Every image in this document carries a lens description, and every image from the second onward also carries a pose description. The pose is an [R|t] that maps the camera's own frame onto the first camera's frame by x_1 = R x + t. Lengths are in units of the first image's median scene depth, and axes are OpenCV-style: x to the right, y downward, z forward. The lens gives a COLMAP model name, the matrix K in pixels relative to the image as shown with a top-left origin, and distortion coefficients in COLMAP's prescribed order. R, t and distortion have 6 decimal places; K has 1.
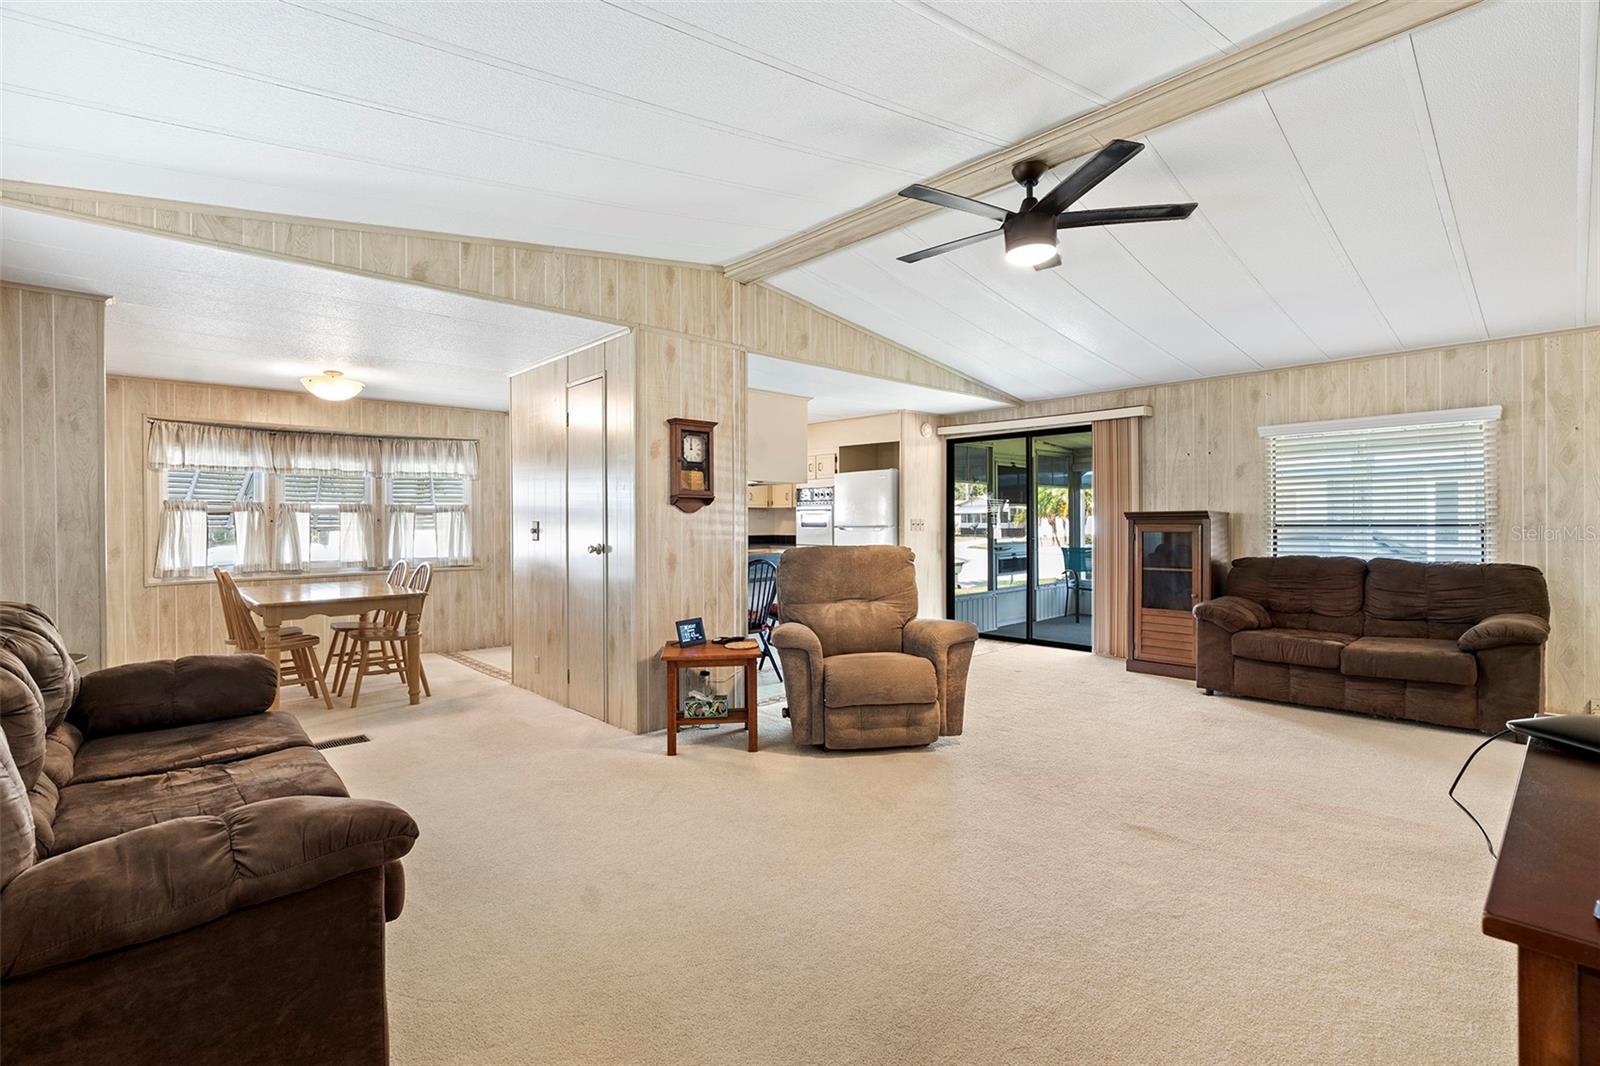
lens RADIAL K [[725.0, 0, 805.0], [0, 725.0, 520.8], [0, 0, 1]] dist [-0.009512, 0.003671]
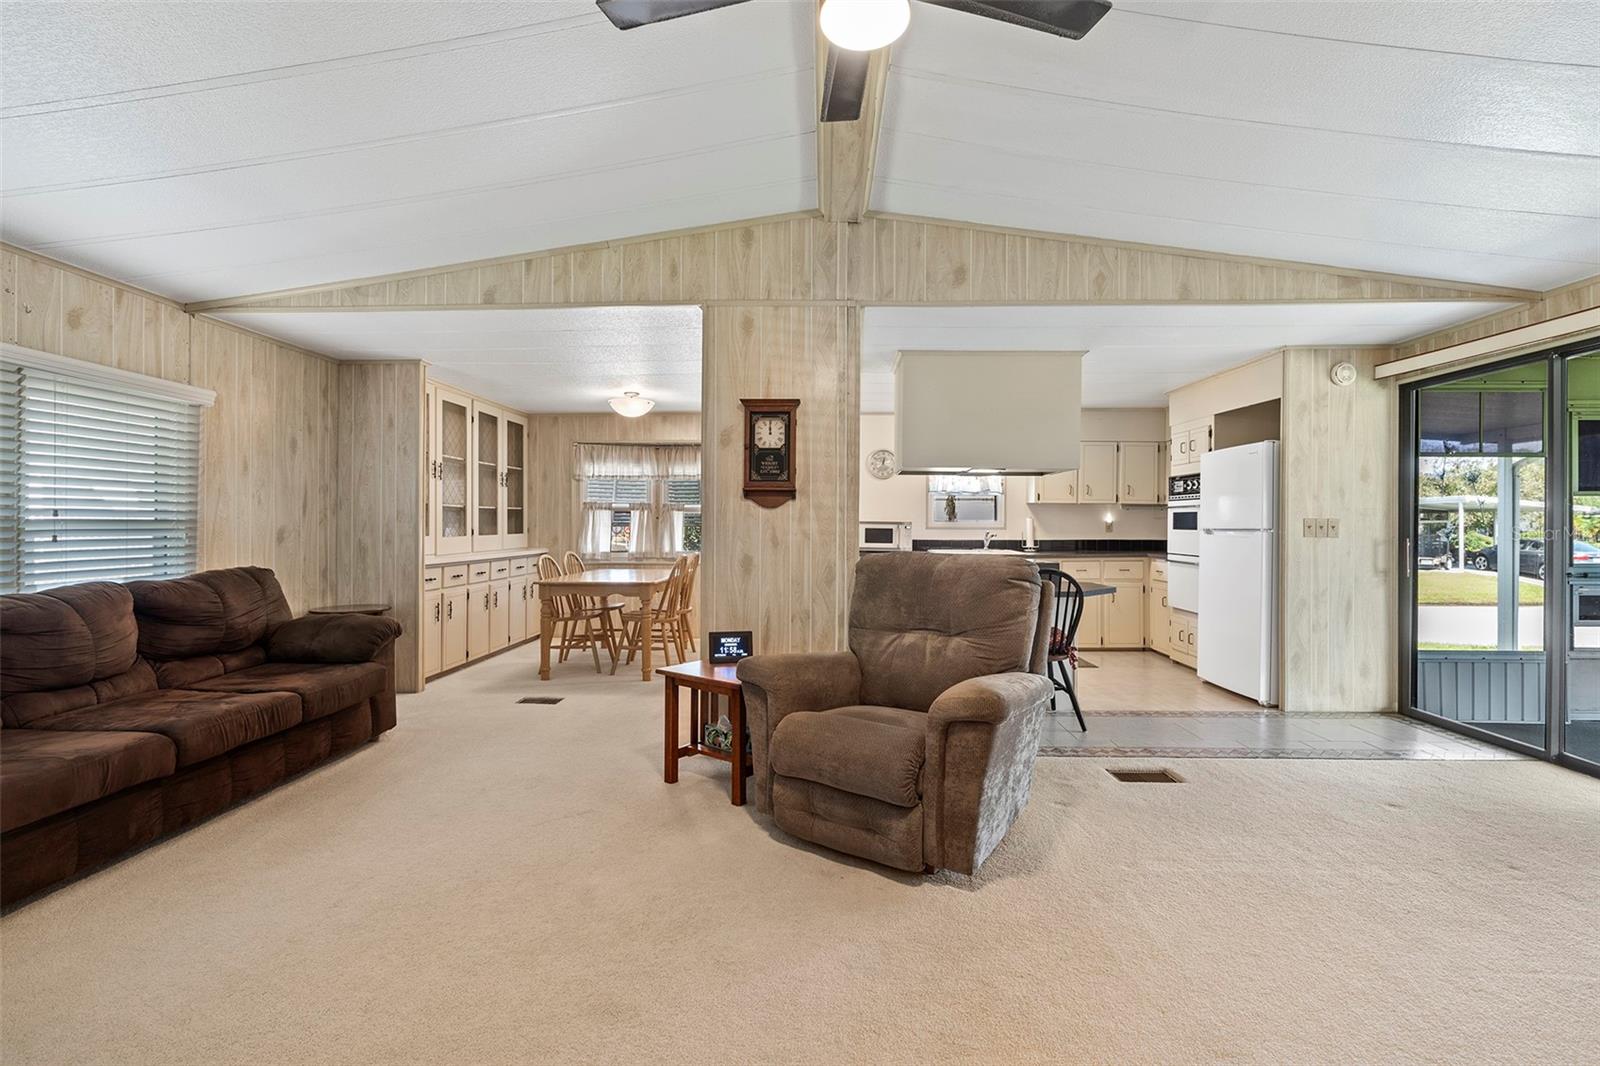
lens RADIAL K [[725.0, 0, 802.1], [0, 725.0, 520.0], [0, 0, 1]] dist [-0.009512, 0.003671]
pose [[0.705537, 0.004616, -0.708658, 0.366490], [-0.006271, 0.999980, 0.000270, 0.002011], [0.708645, 0.004254, 0.705552, 0.326316]]
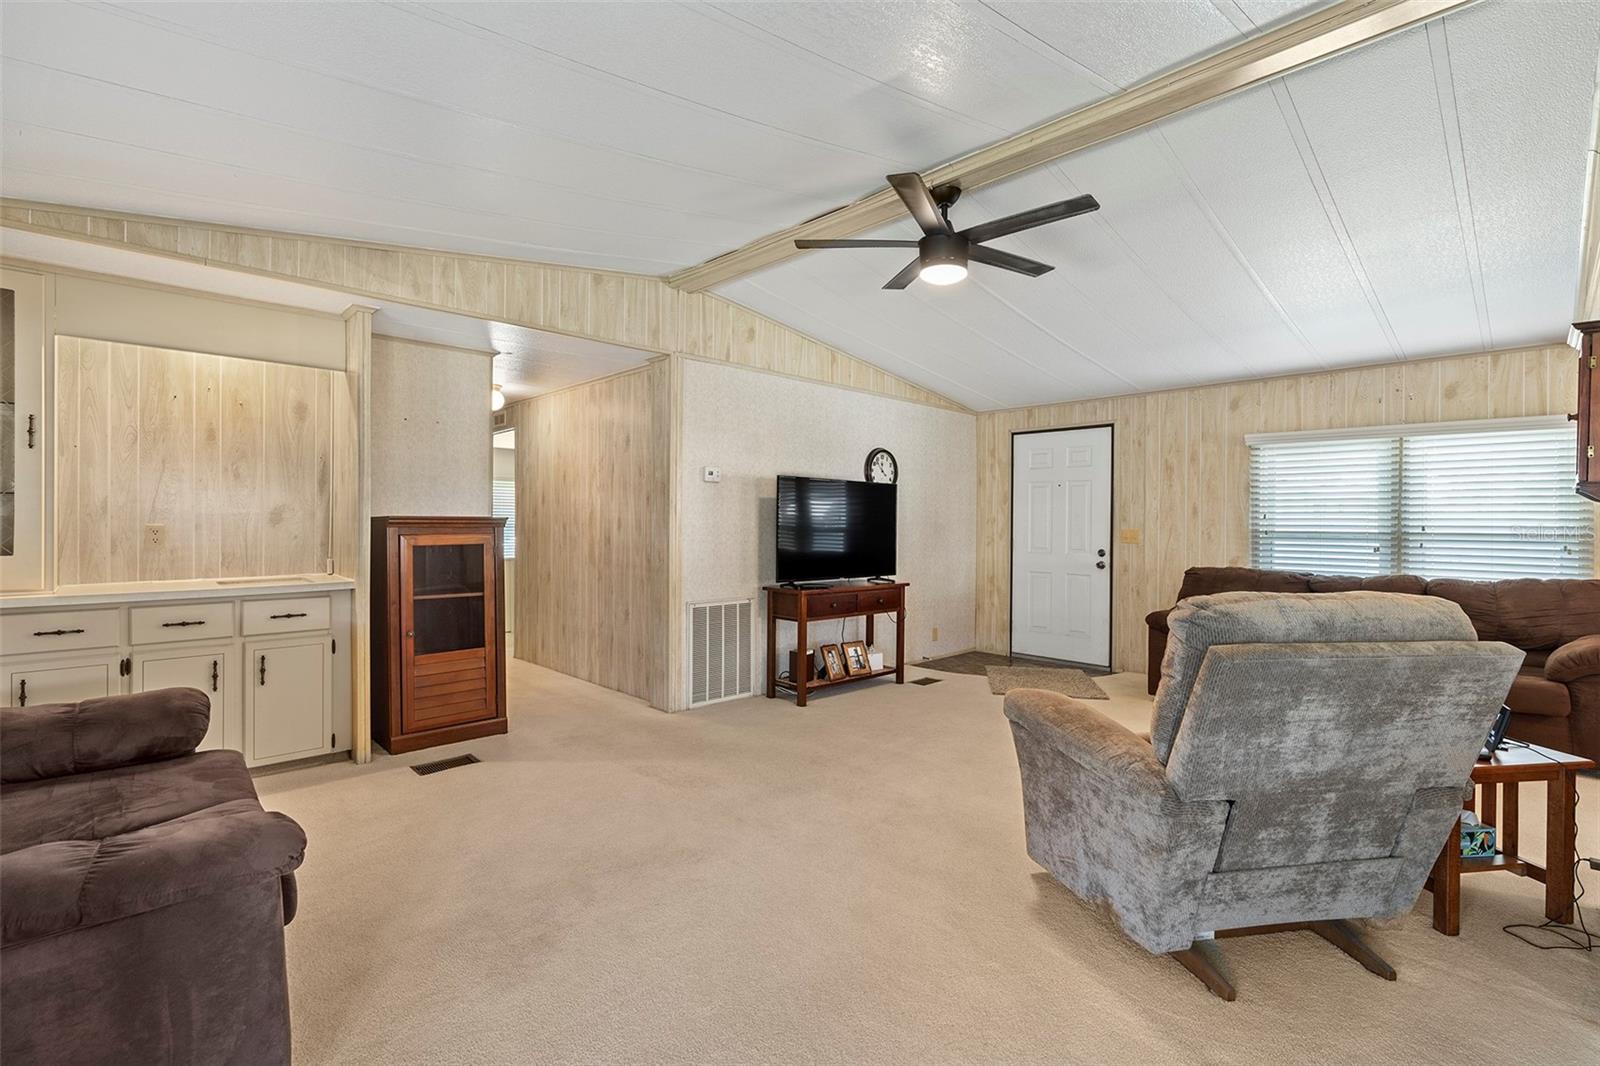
lens RADIAL K [[725.0, 0, 806.0], [0, 725.0, 533.0], [0, 0, 1]] dist [-0.009512, 0.003671]
pose [[-0.999752, 0.001772, -0.022182, 0.298080], [0.001490, 0.999918, 0.012736, -0.005889], [0.022202, 0.012700, -0.999673, 1.130248]]
